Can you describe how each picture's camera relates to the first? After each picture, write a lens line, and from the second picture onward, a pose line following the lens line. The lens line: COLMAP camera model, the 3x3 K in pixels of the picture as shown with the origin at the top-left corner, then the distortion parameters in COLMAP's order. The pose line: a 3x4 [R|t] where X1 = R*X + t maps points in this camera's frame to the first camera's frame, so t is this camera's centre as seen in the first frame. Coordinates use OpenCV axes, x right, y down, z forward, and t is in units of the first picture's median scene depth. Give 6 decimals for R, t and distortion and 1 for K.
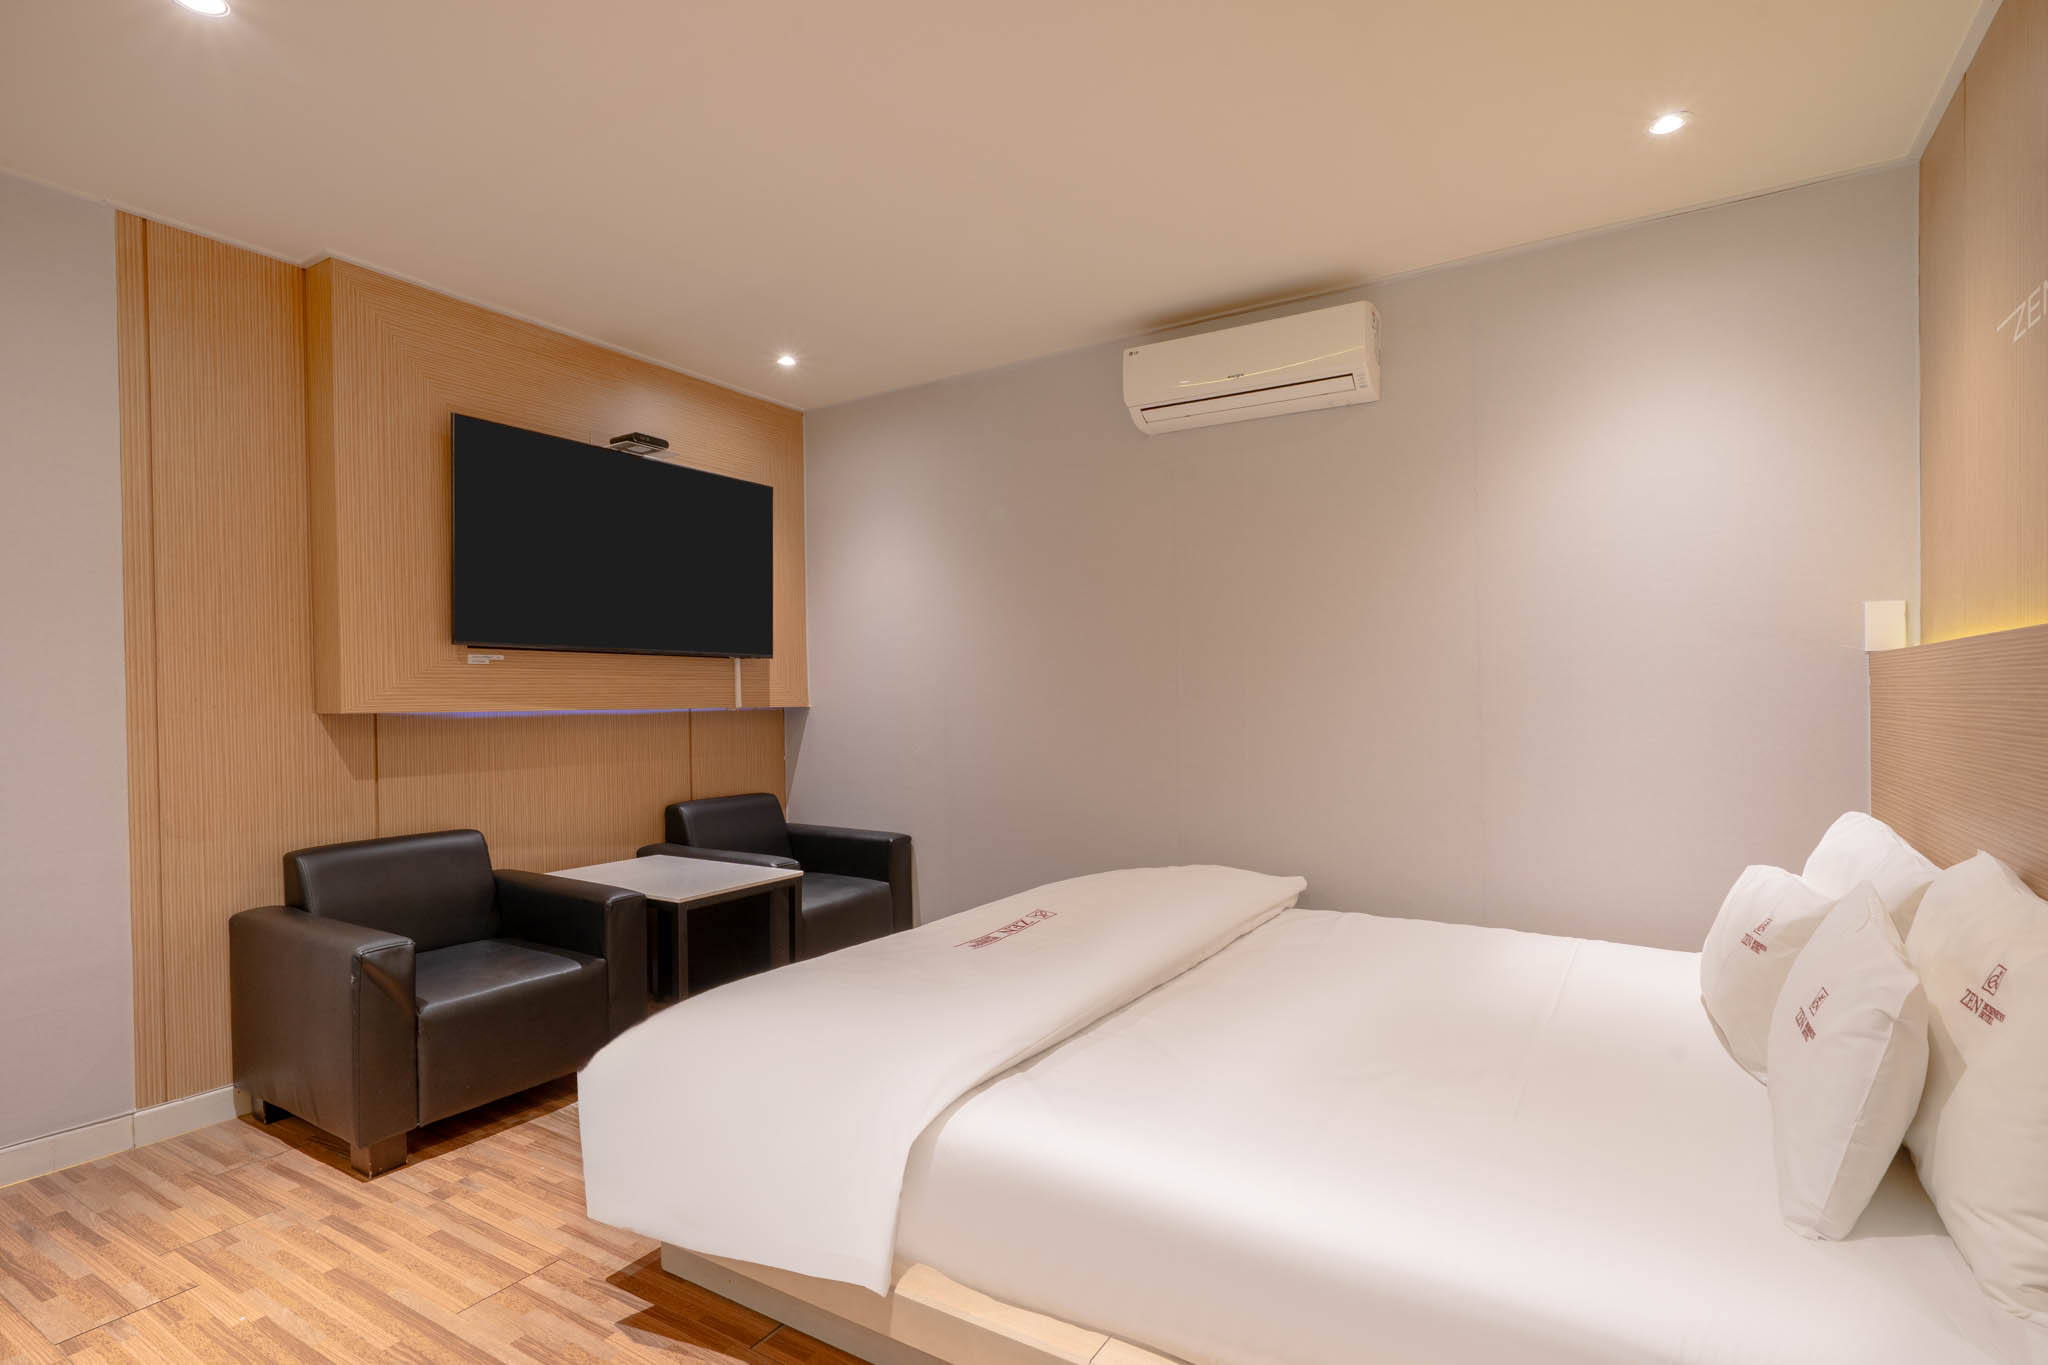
lens RADIAL K [[990.5, 0, 1024.0], [0, 990.5, 682.5], [0, 0, 1]] dist [0.000579, 0.000318]
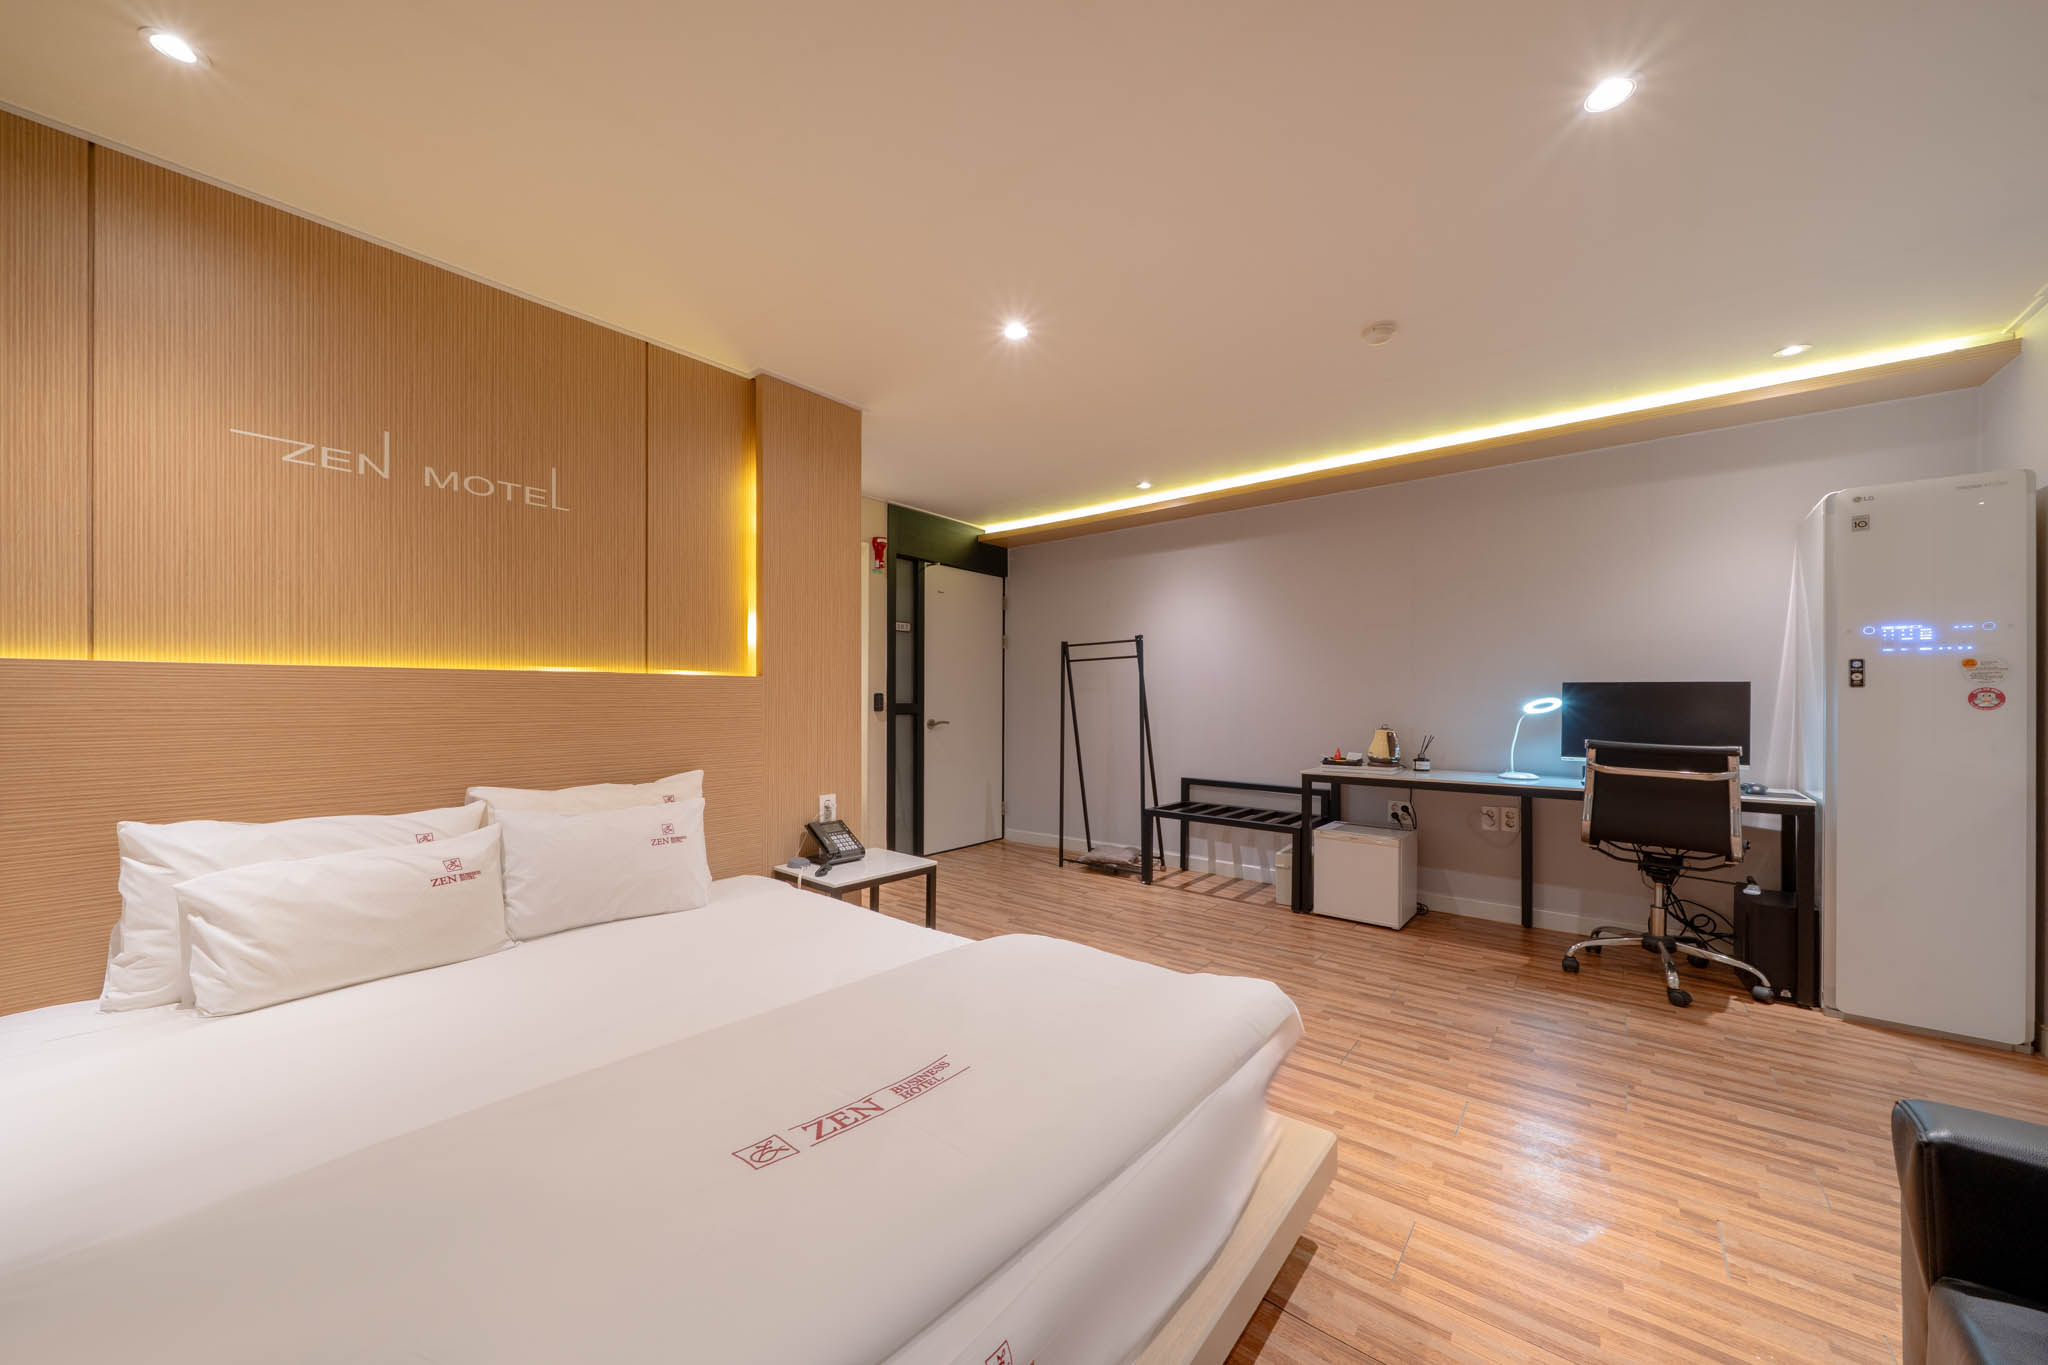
lens RADIAL K [[707.9, 0, 1024.0], [0, 707.9, 682.5], [0, 0, 1]] dist [0.001912, 0.000098]
pose [[-0.991741, 0.007434, 0.128039, -0.203280], [0.003122, 0.999422, -0.033847, 0.018727], [-0.128217, -0.033168, -0.991191, 1.759028]]
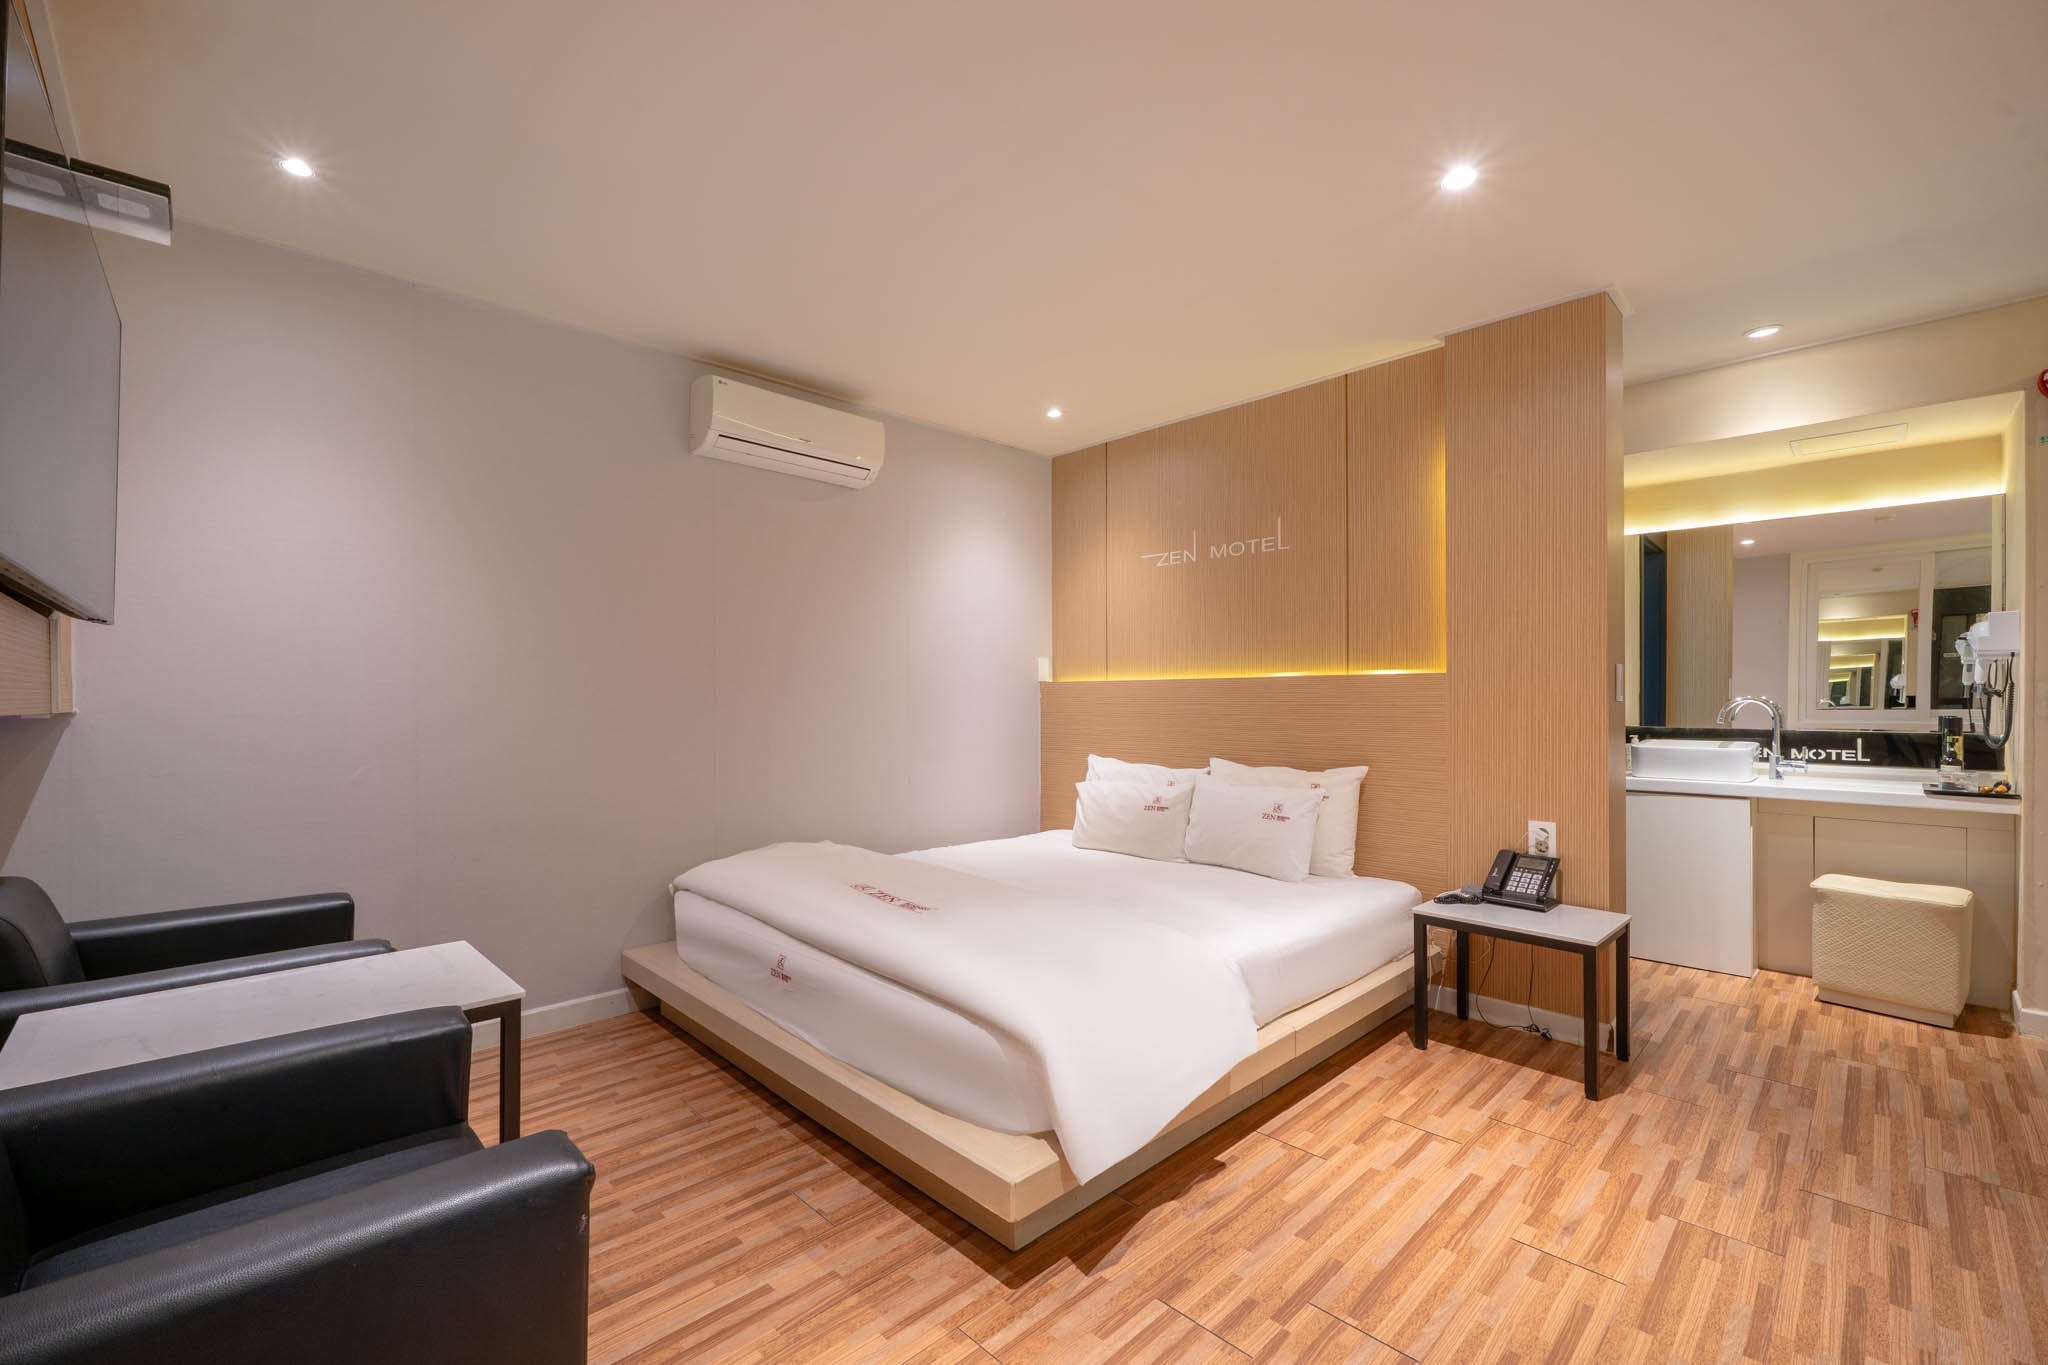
lens RADIAL K [[878.4, 0, 1024.0], [0, 878.4, 682.5], [0, 0, 1]] dist [-0.000329, 0.000033]
pose [[0.231135, 0.028544, 0.972503, -1.236352], [-0.013077, 0.999570, -0.026230, 0.025698], [-0.972834, -0.006655, 0.231409, 0.766364]]
